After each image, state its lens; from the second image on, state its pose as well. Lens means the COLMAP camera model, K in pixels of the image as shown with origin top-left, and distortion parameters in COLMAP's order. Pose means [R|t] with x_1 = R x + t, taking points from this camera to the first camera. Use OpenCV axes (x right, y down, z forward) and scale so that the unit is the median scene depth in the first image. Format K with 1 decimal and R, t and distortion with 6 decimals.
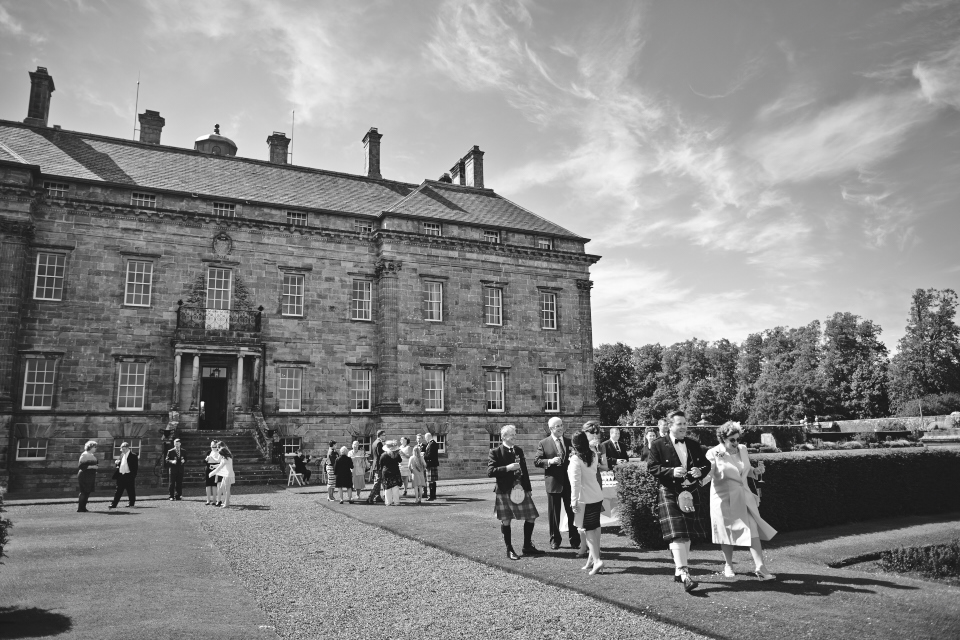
lens RADIAL K [[687.7, 0, 477.9], [0, 687.7, 317.4], [0, 0, 1]] dist [-0.014186, 0.000684]
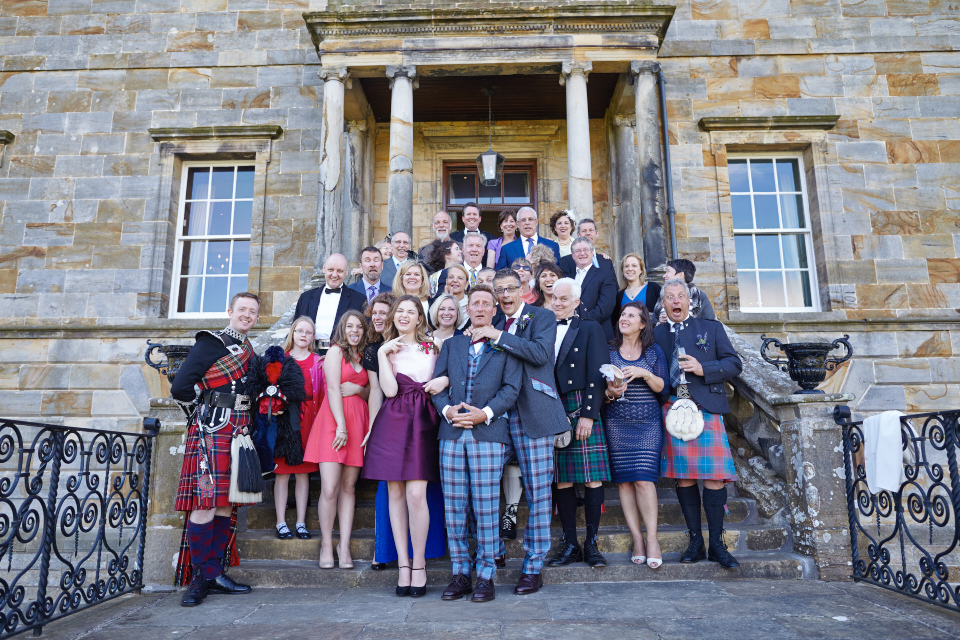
lens RADIAL K [[687.7, 0, 477.6], [0, 687.7, 320.6], [0, 0, 1]] dist [-0.014186, 0.000684]
pose [[0.890309, -0.082015, -0.447911, -0.282859], [0.073866, 0.996630, -0.035665, 0.152436], [0.449327, -0.001333, 0.893367, 0.791318]]
